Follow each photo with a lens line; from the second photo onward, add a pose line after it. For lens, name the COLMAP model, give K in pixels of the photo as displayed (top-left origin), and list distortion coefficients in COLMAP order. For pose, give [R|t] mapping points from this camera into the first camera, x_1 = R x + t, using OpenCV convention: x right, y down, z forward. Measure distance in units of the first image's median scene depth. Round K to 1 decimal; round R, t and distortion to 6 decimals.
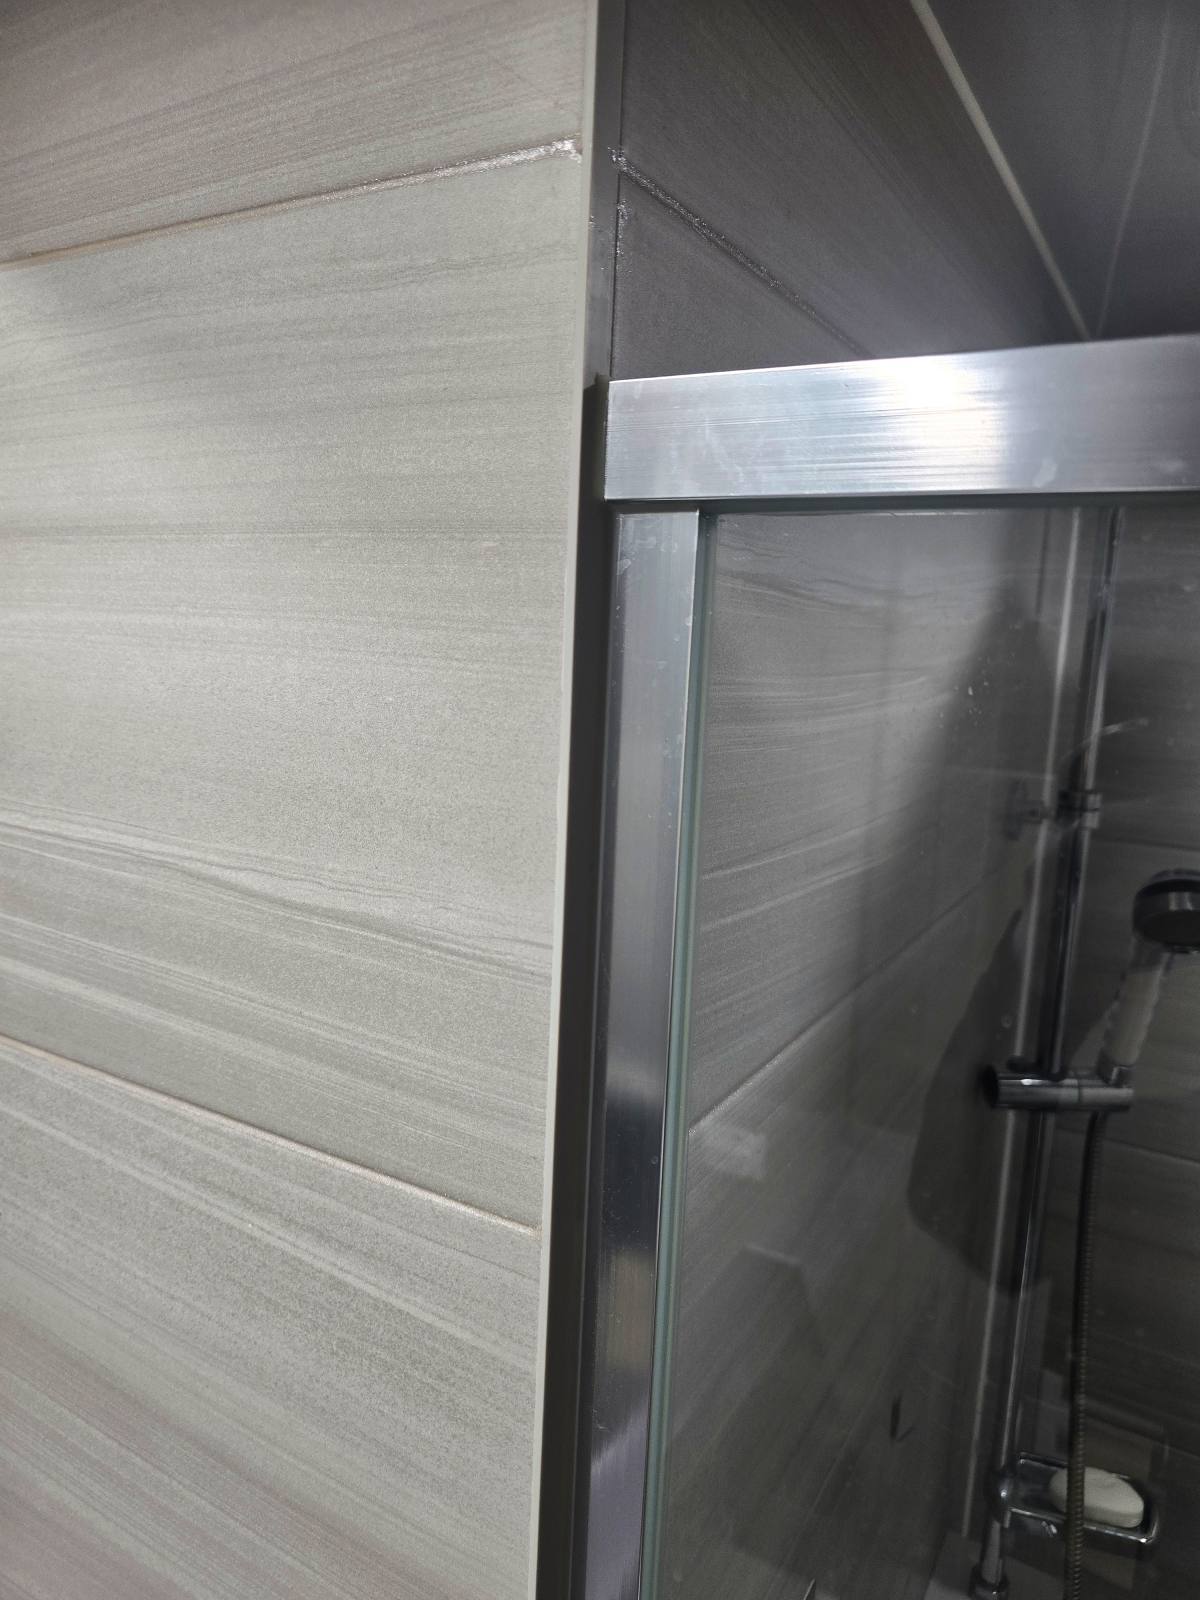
lens RADIAL K [[1209.7, 0, 600.0], [0, 1209.7, 800.0], [0, 0, 1]] dist [0.002857, 0.001228]
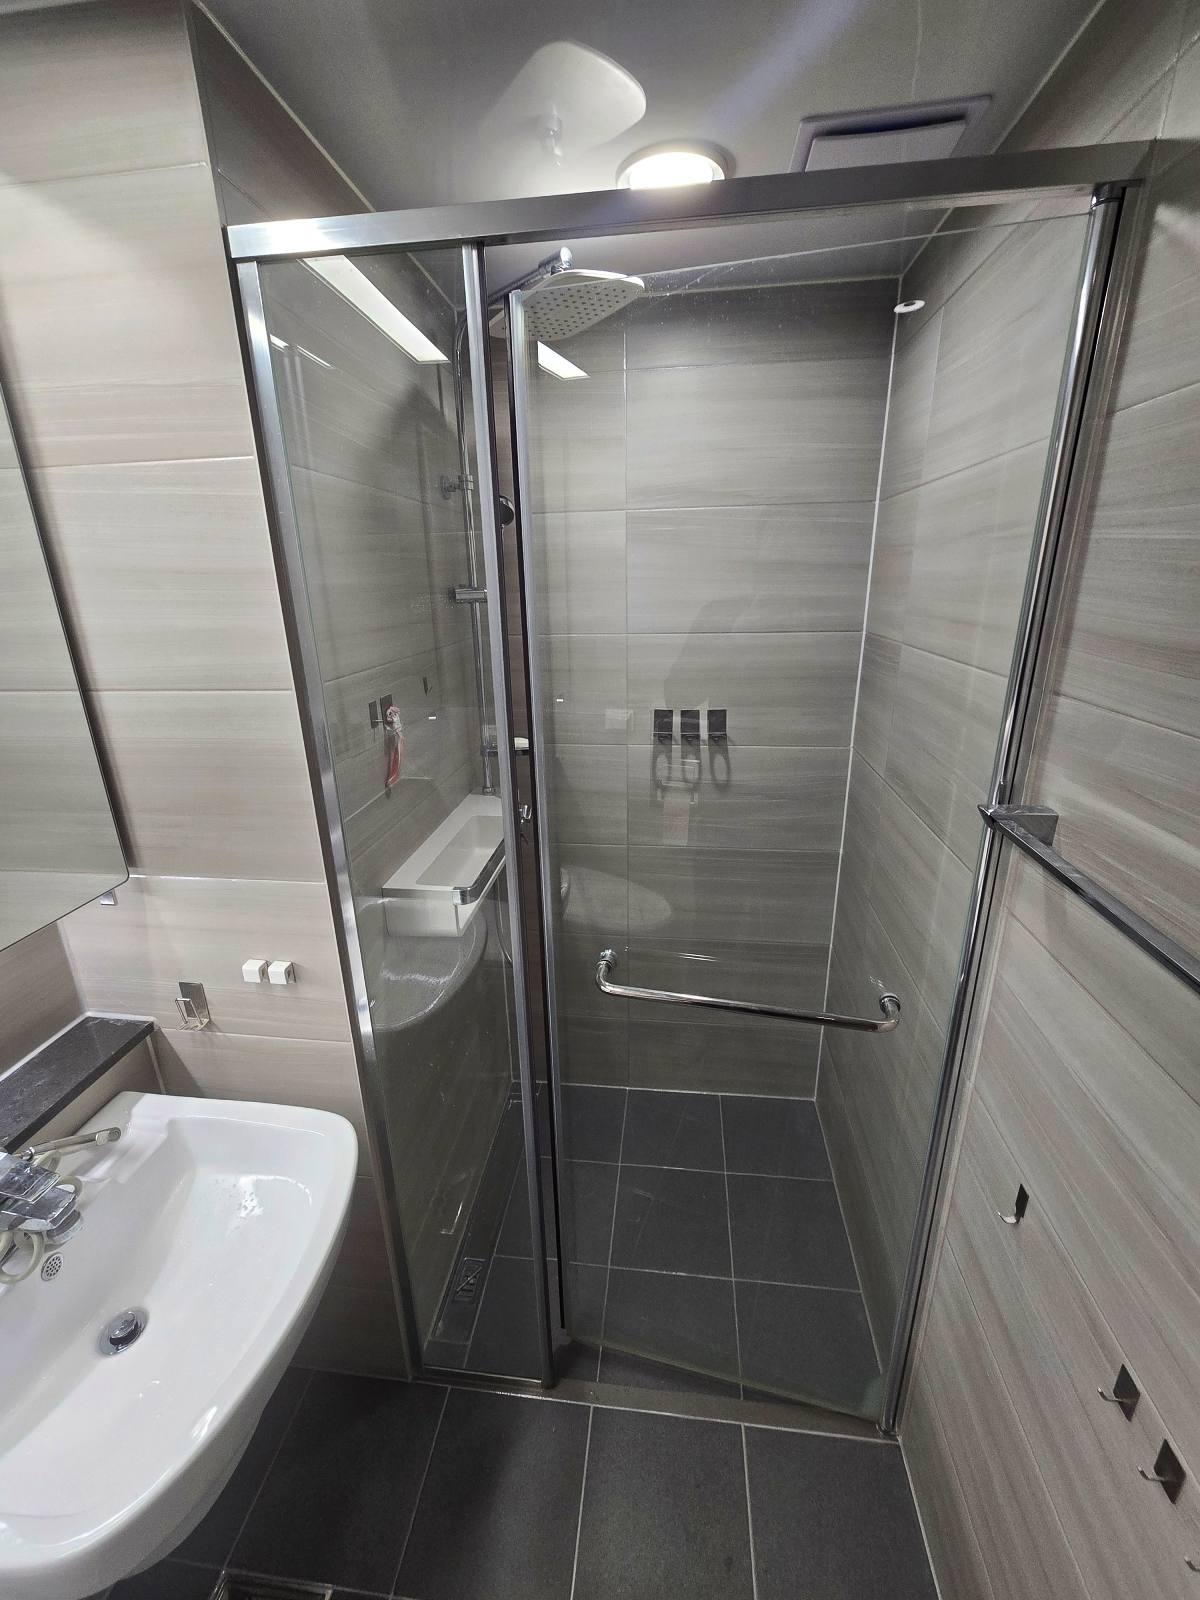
lens RADIAL K [[652.3, 0, 600.0], [0, 652.3, 800.0], [0, 0, 1]] dist [-0.024489, 0.005126]
pose [[0.921516, -0.183611, 0.342192, 0.073496], [0.118425, 0.972061, 0.202665, 1.212729], [-0.369843, -0.146235, 0.917514, -1.673287]]
